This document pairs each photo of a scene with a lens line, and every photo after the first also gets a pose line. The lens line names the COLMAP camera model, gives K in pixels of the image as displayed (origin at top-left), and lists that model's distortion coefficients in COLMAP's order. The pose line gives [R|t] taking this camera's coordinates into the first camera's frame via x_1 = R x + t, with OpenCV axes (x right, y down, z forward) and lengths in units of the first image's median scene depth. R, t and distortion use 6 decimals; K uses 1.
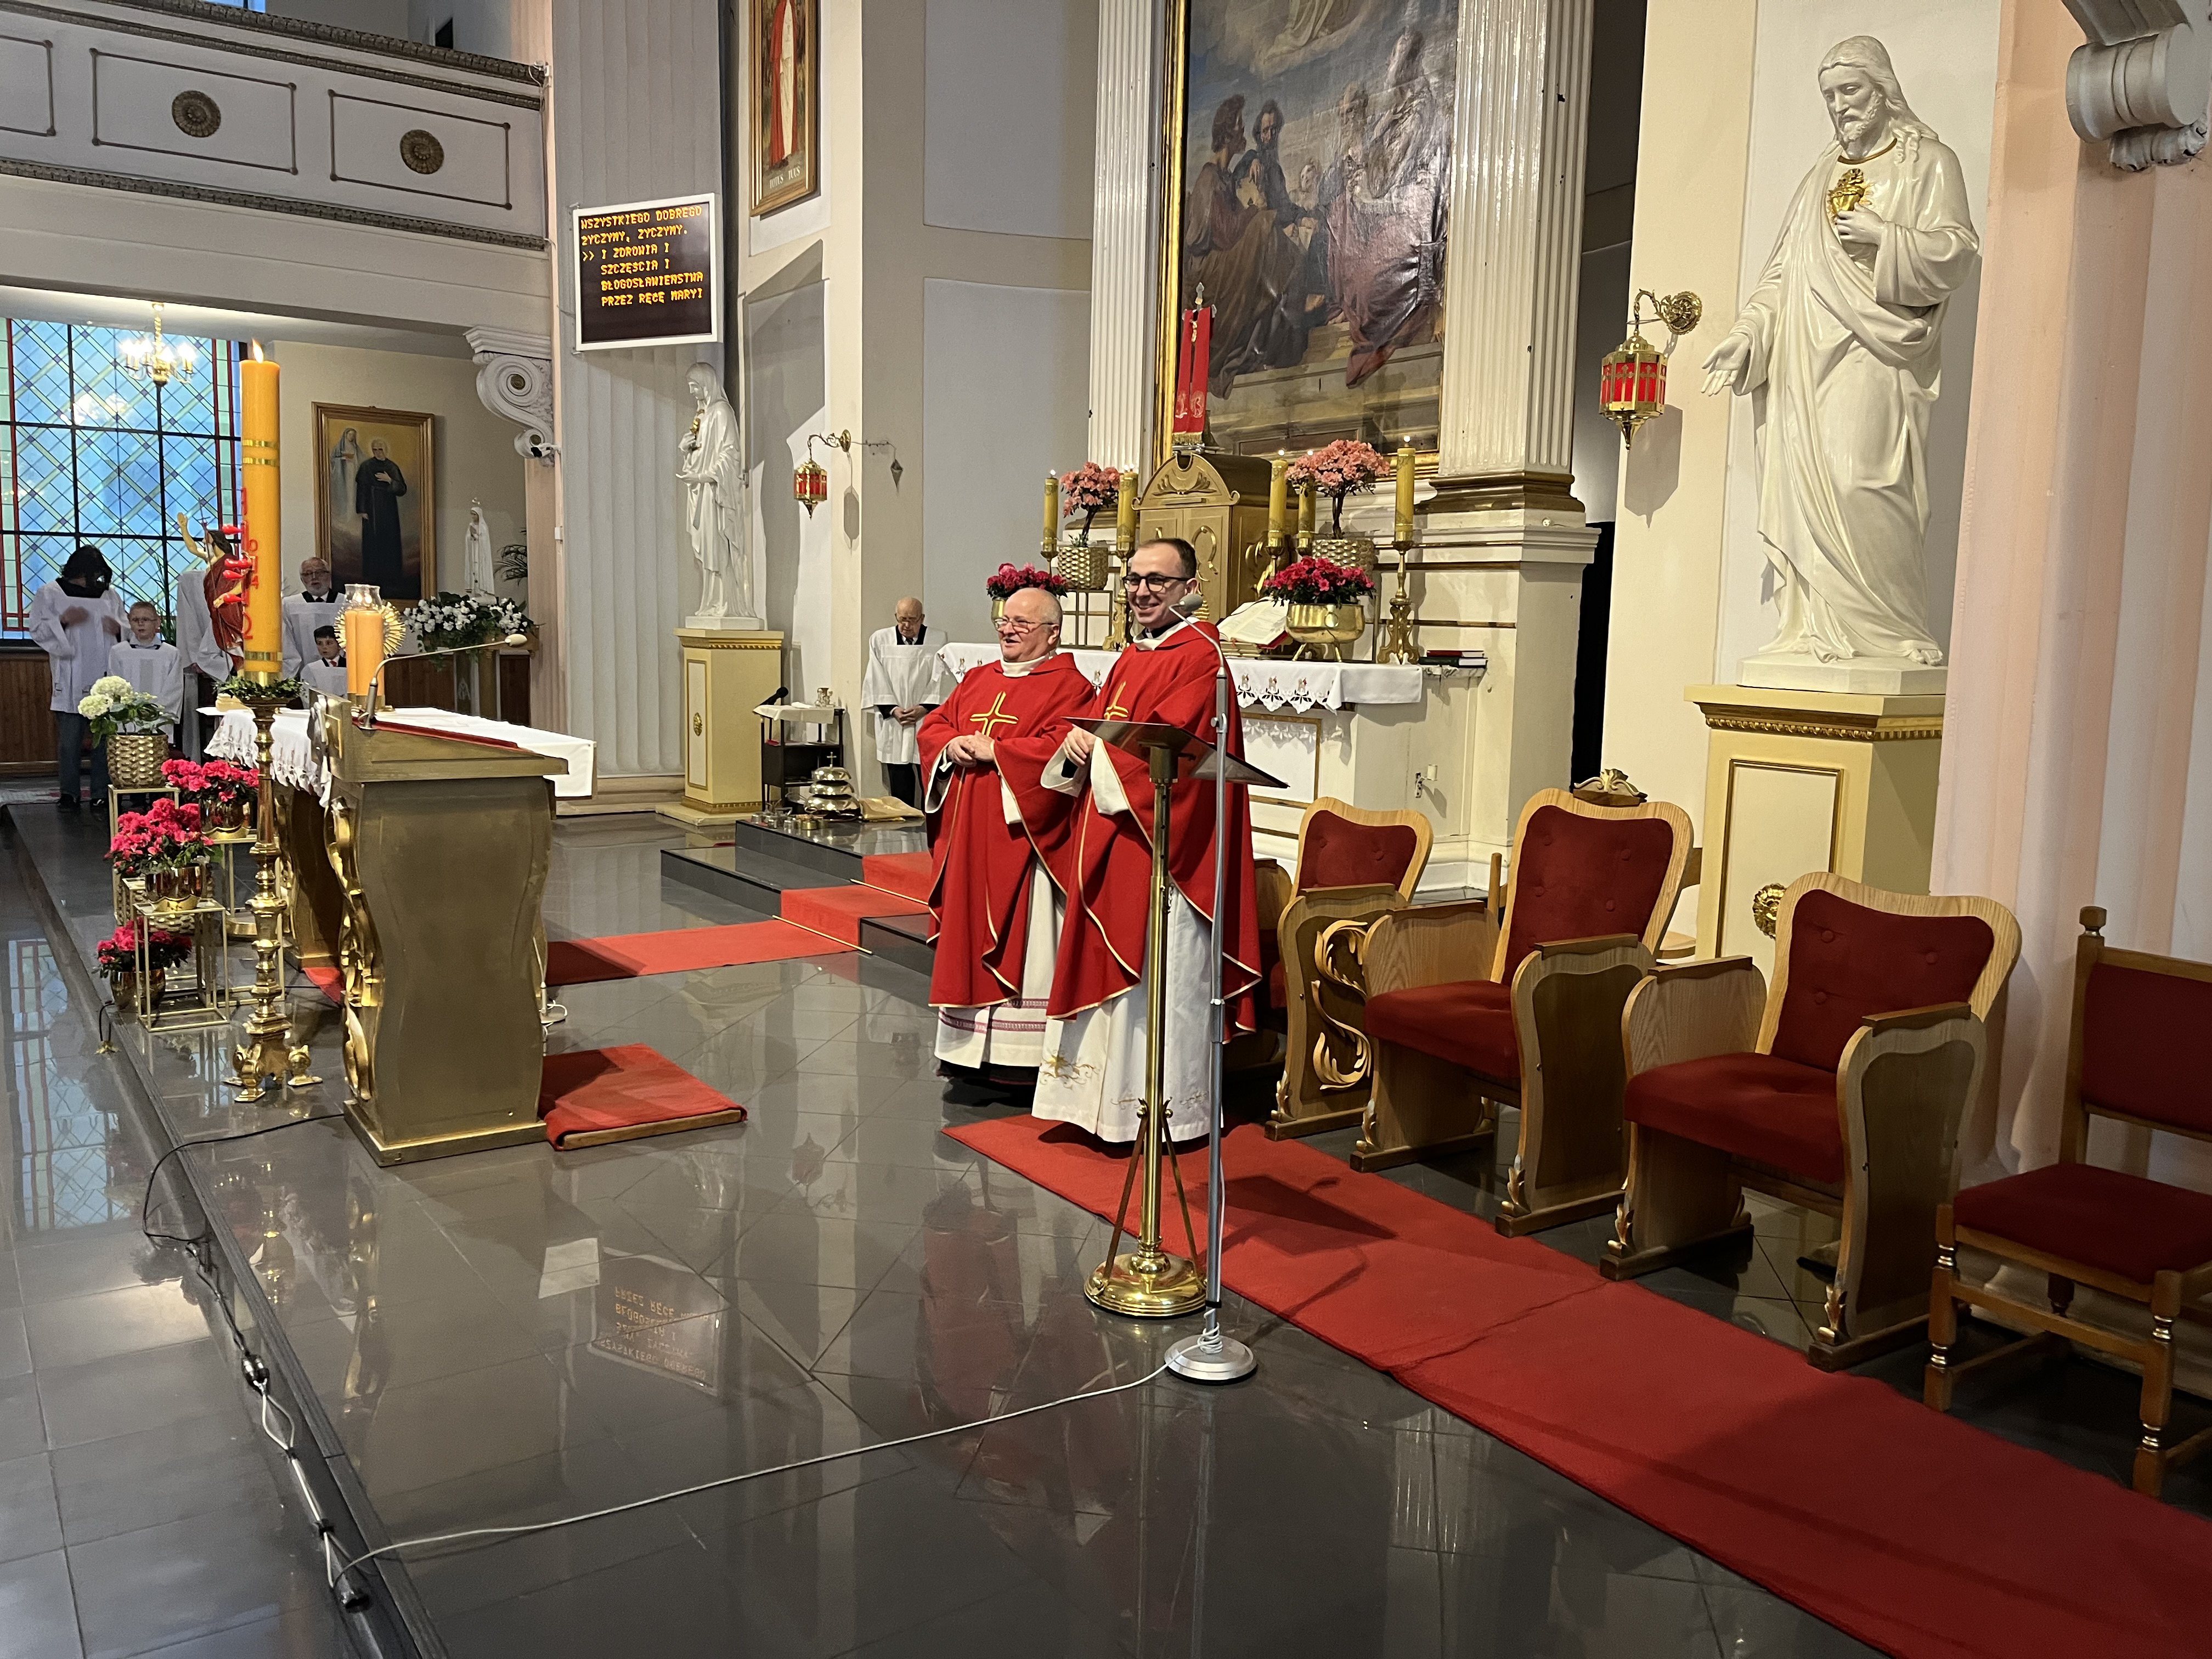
lens RADIAL K [[1708.5, 0, 1140.4], [0, 1708.5, 819.9], [0, 0, 1]] dist [0.053803, -0.054074]
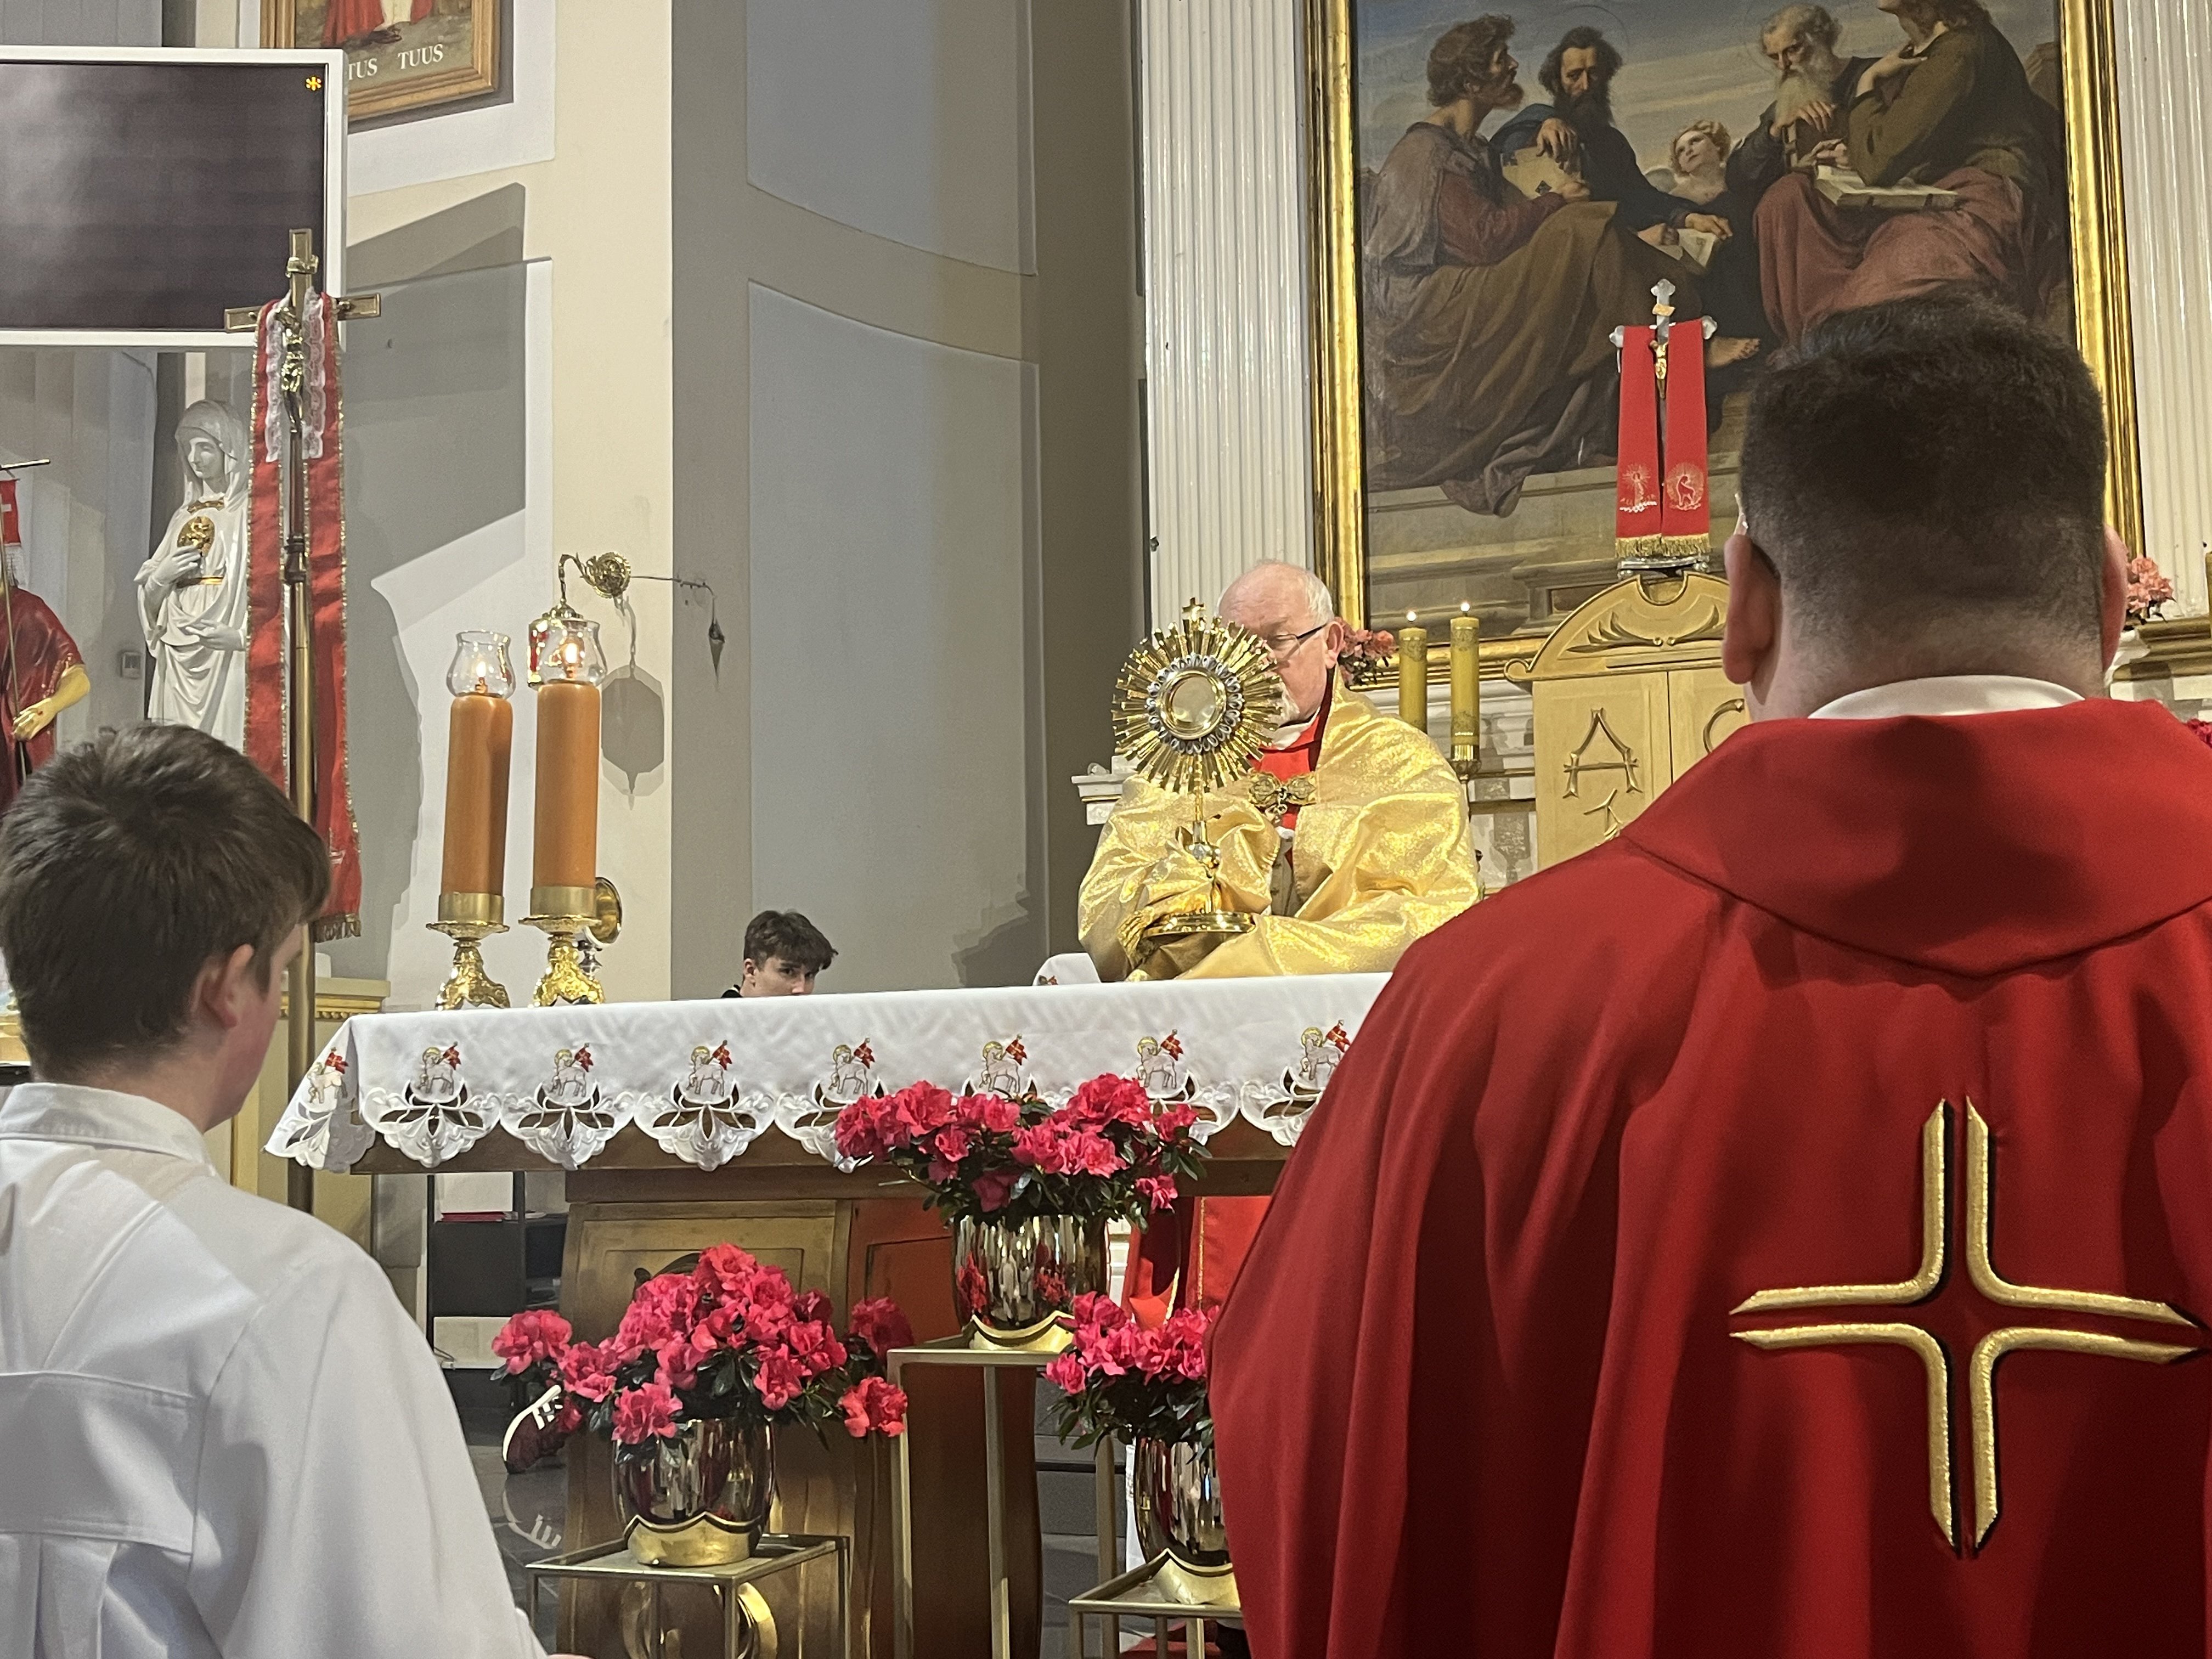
lens RADIAL K [[2526.0, 0, 1119.7], [0, 2526.0, 825.7], [0, 0, 1]] dist [0.042827, 0.000000]
pose [[0.849683, 0.021956, 0.526836, -0.481590], [0.098791, 0.974812, -0.199954, 0.004607], [-0.517957, 0.221944, 0.826112, 0.404049]]
